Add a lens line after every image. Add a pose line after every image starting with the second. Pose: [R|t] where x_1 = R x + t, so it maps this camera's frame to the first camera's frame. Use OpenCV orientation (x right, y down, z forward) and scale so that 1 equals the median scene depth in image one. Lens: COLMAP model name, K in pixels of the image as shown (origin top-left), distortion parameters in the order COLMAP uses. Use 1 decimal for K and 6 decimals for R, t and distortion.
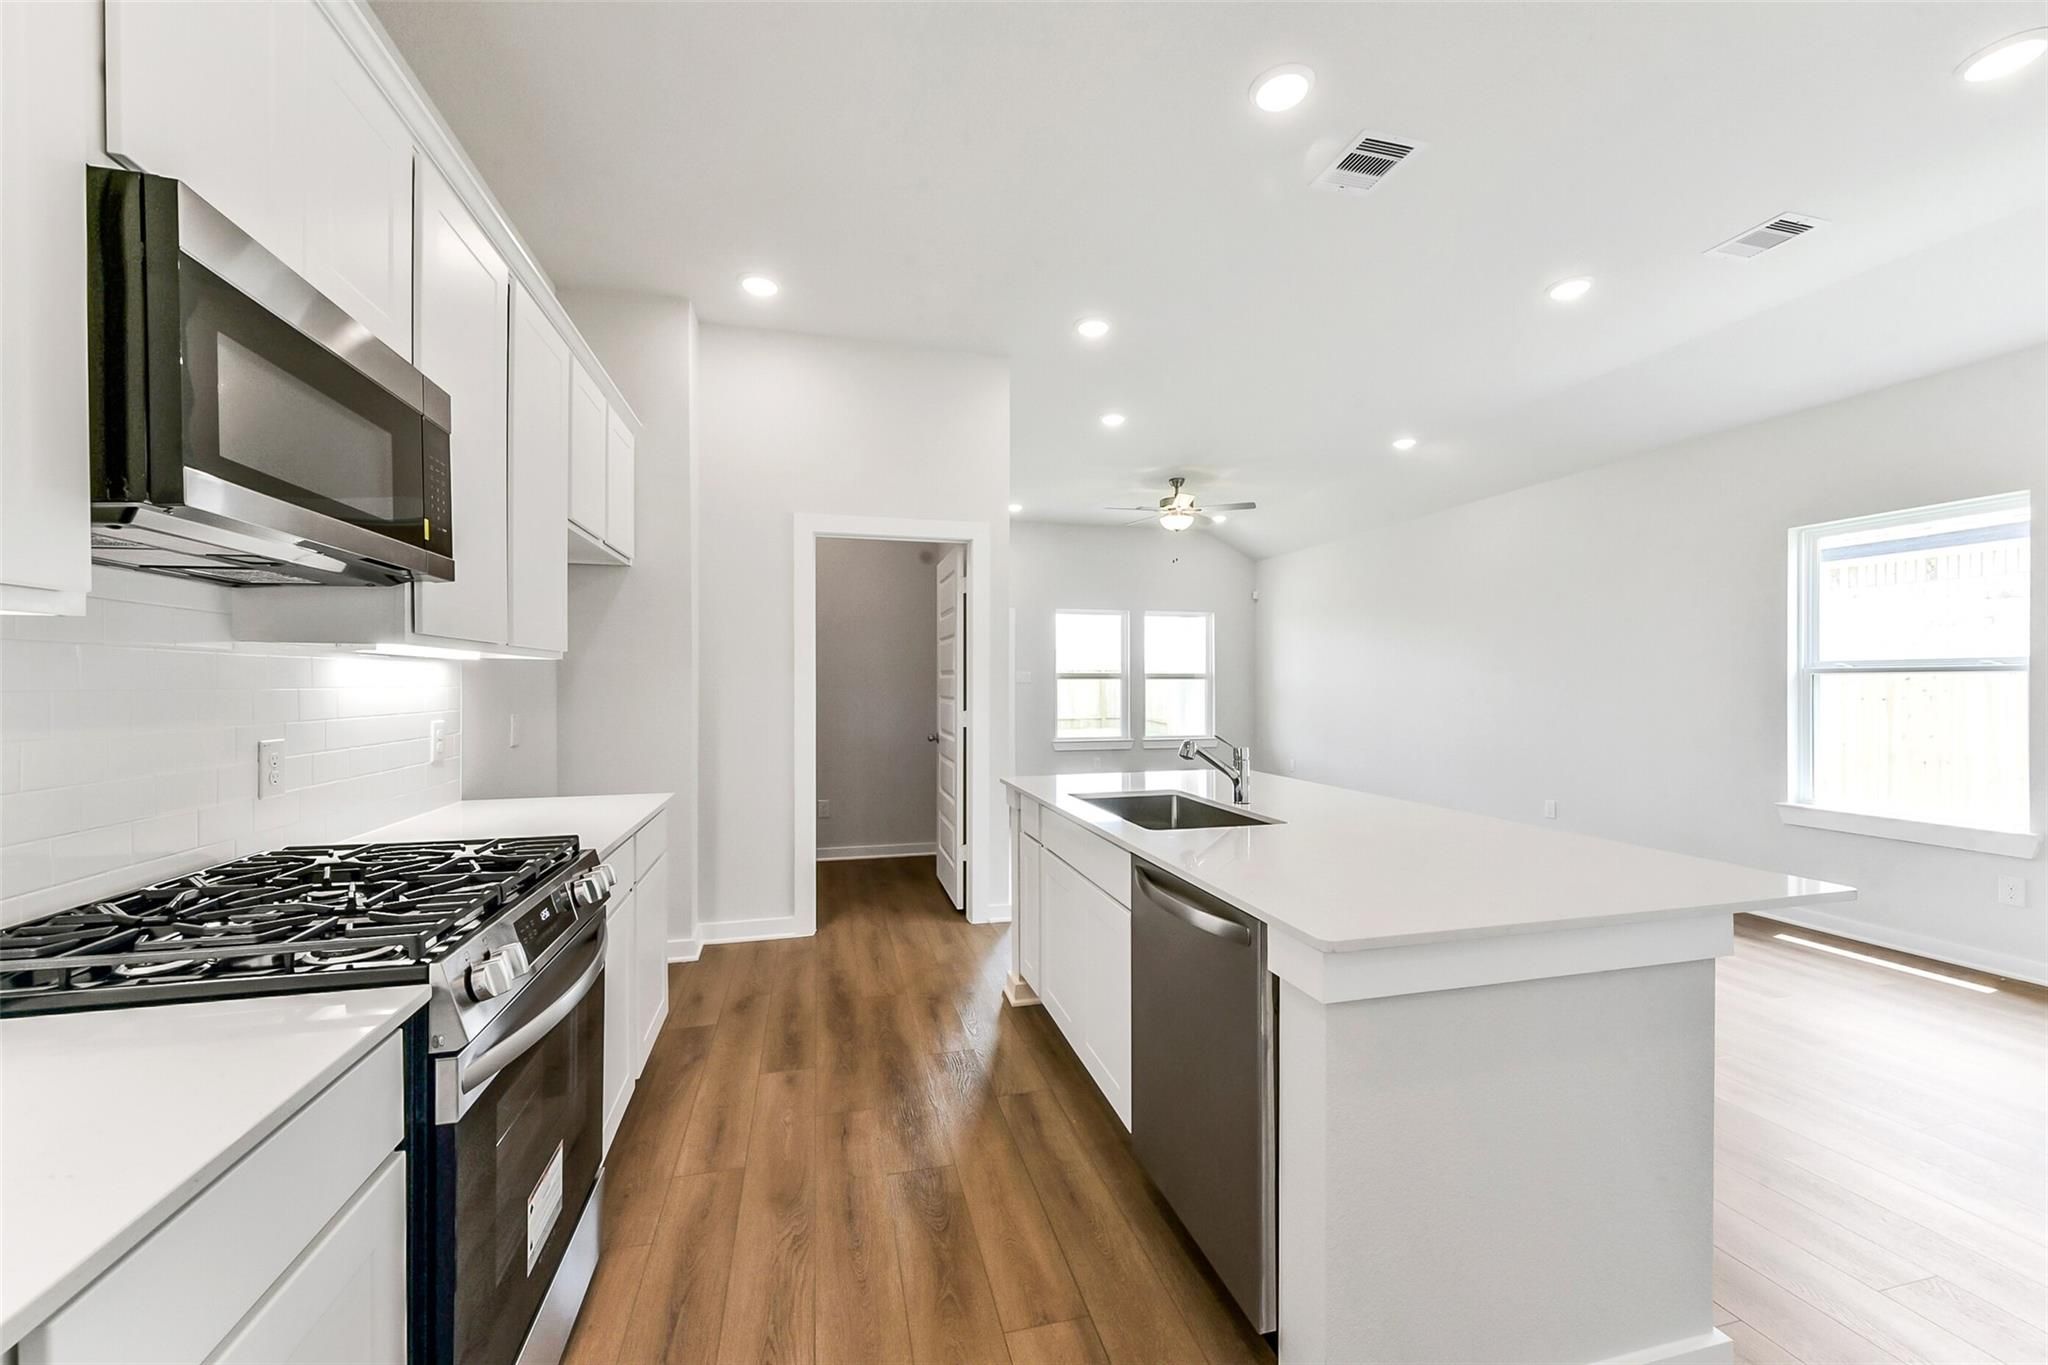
lens RADIAL K [[799.4, 0, 1022.5], [0, 799.4, 687.4], [0, 0, 1]] dist [0.003792, 0.000076]
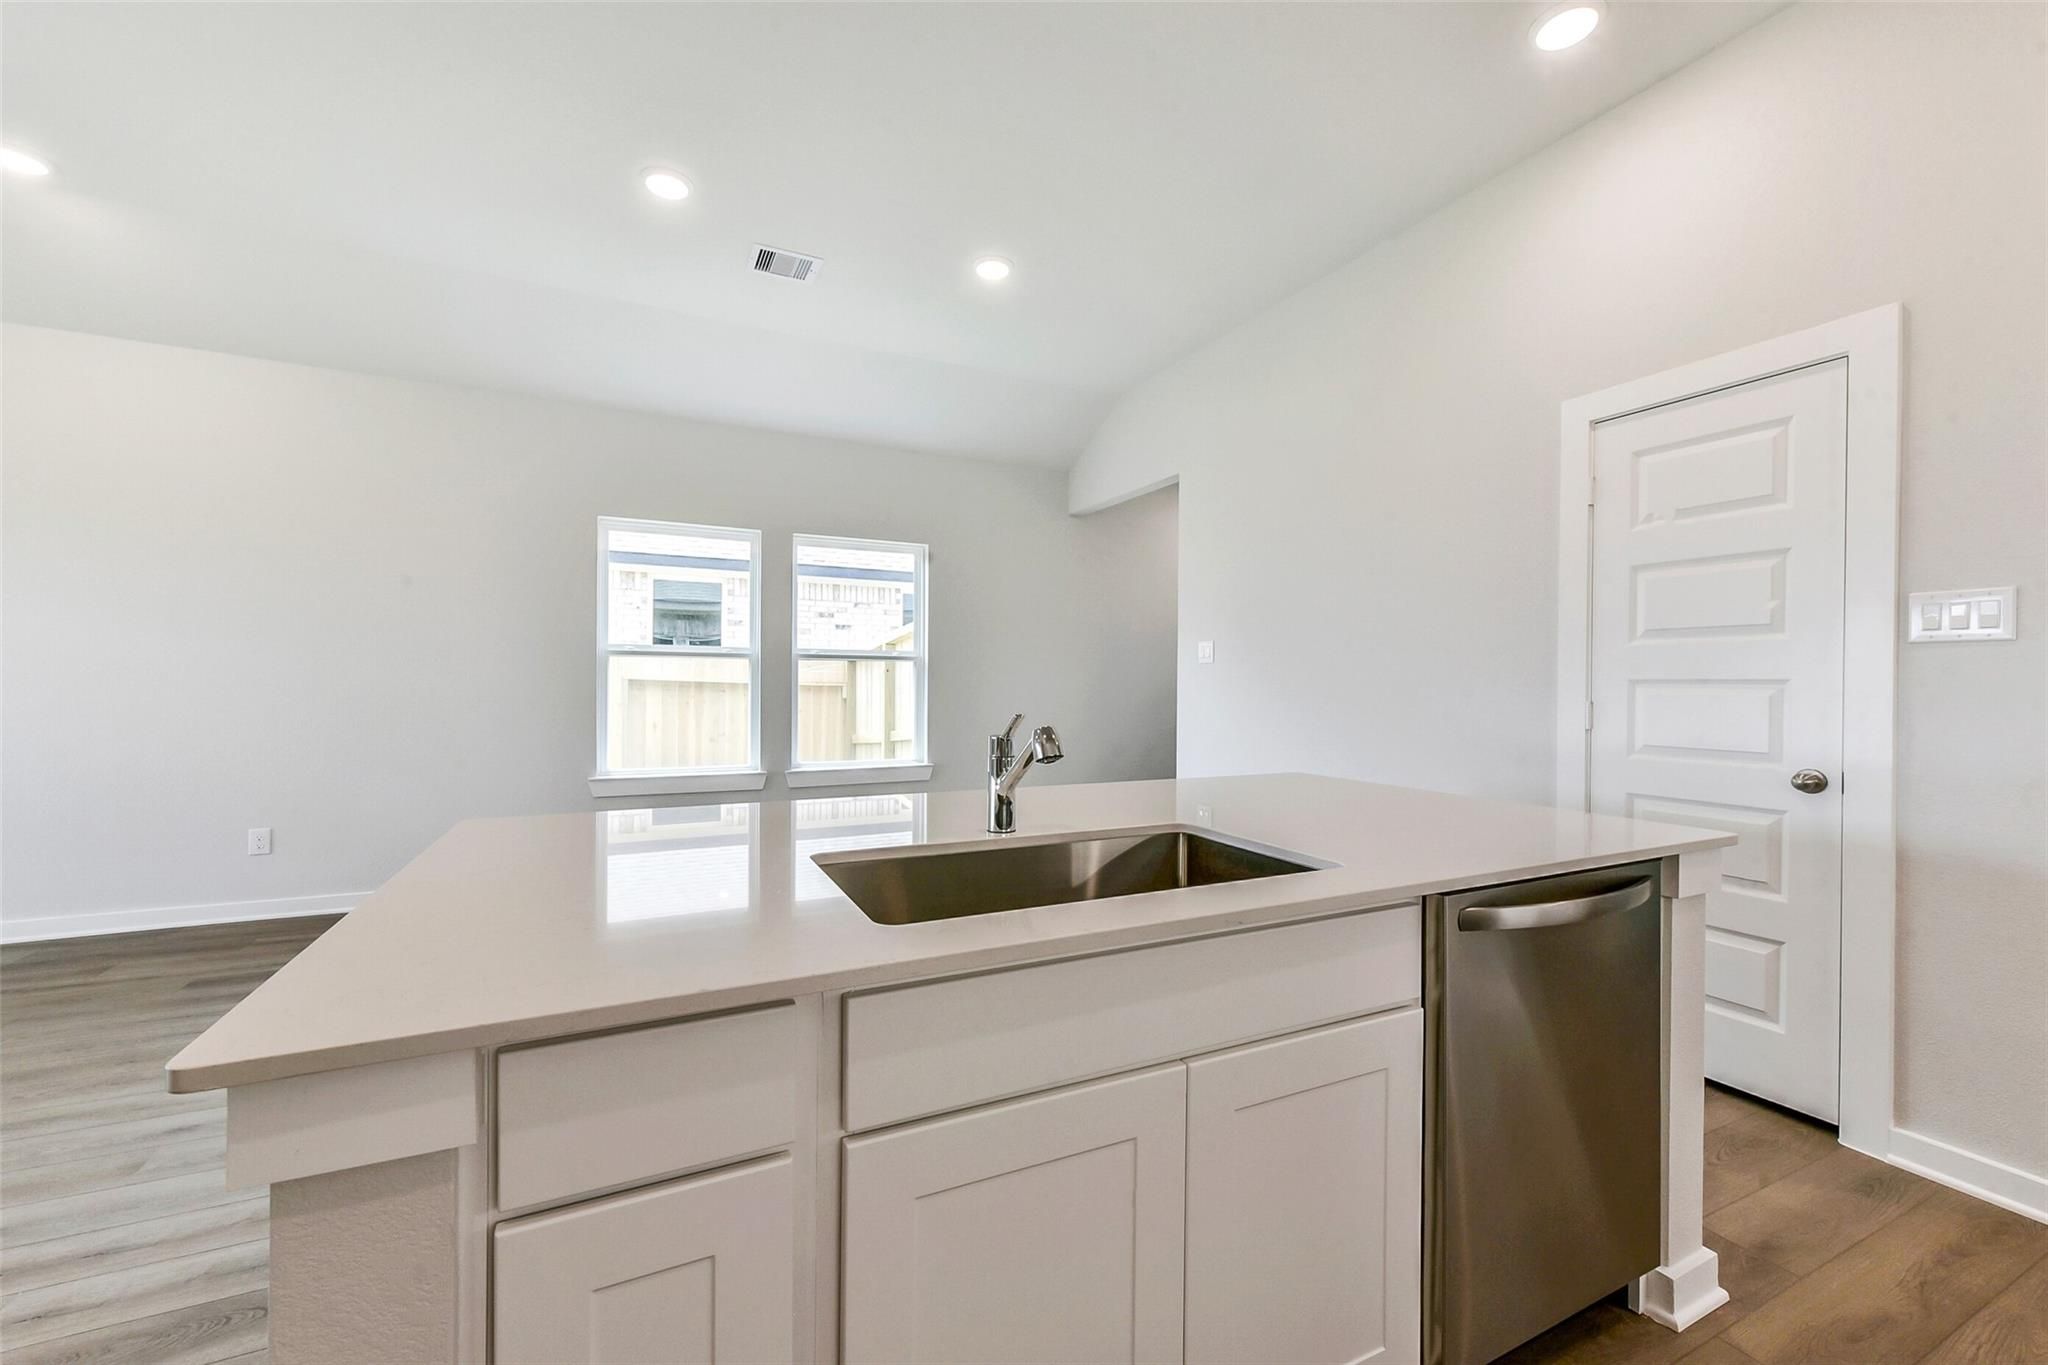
lens RADIAL K [[799.4, 0, 1022.5], [0, 799.4, 687.4], [0, 0, 1]] dist [0.003792, 0.000076]
pose [[-0.199697, -0.000978, 0.979857, -0.238263], [-0.002335, 0.999997, 0.000523, 0.031782], [-0.979855, -0.002183, -0.199699, 0.875222]]
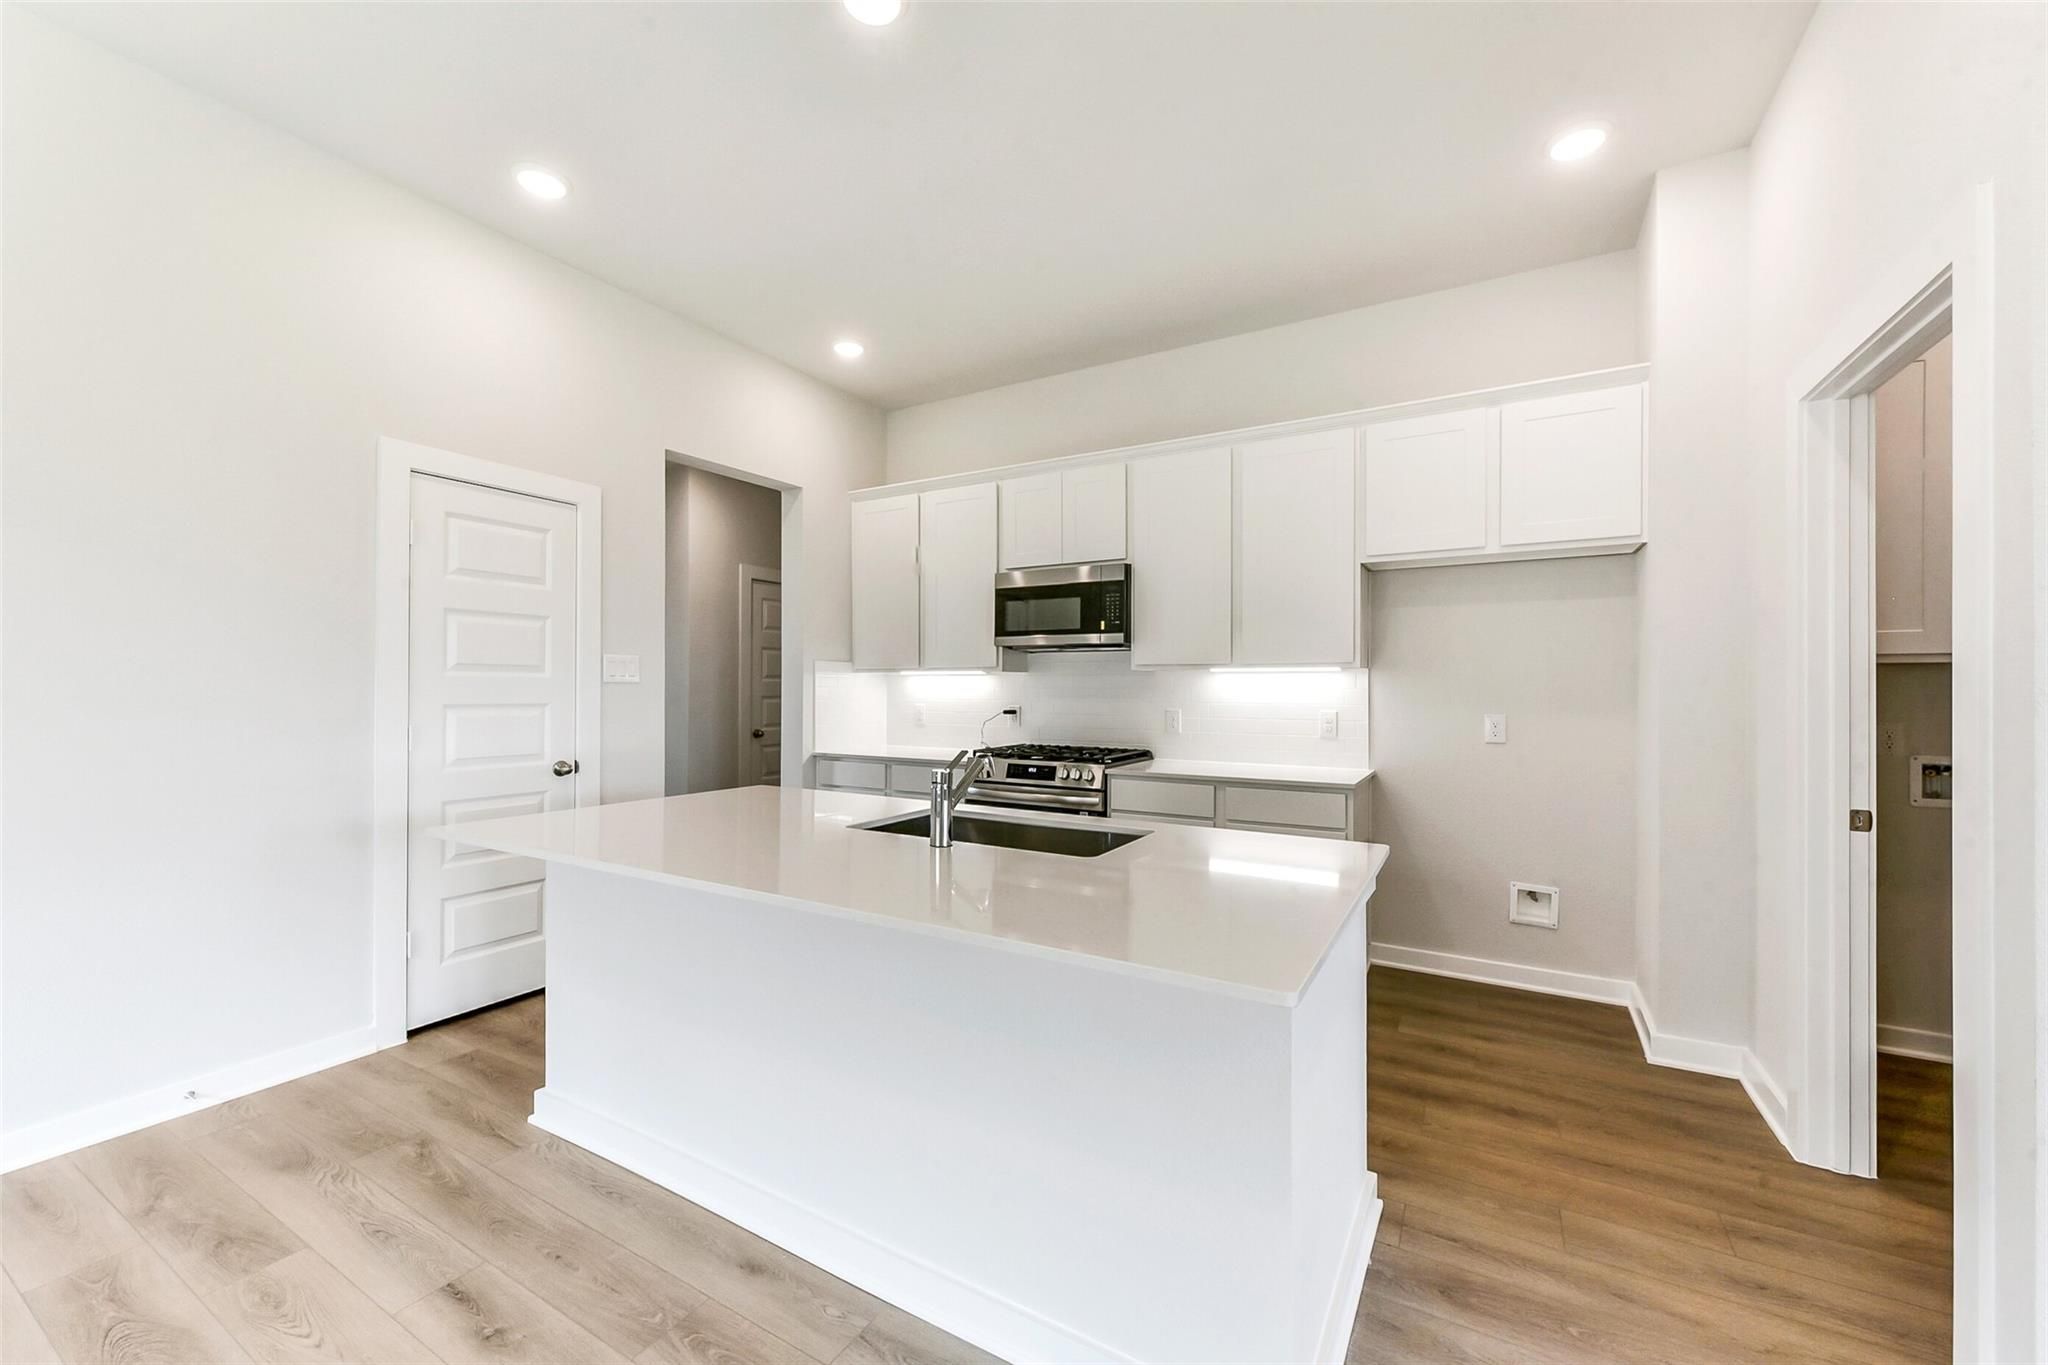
lens RADIAL K [[799.4, 0, 1022.5], [0, 799.4, 687.4], [0, 0, 1]] dist [0.003792, 0.000076]
pose [[-0.700872, -0.001954, -0.713284, 0.597564], [-0.006226, 0.999975, 0.003378, -0.003613], [0.713259, 0.006809, -0.700867, 1.252580]]
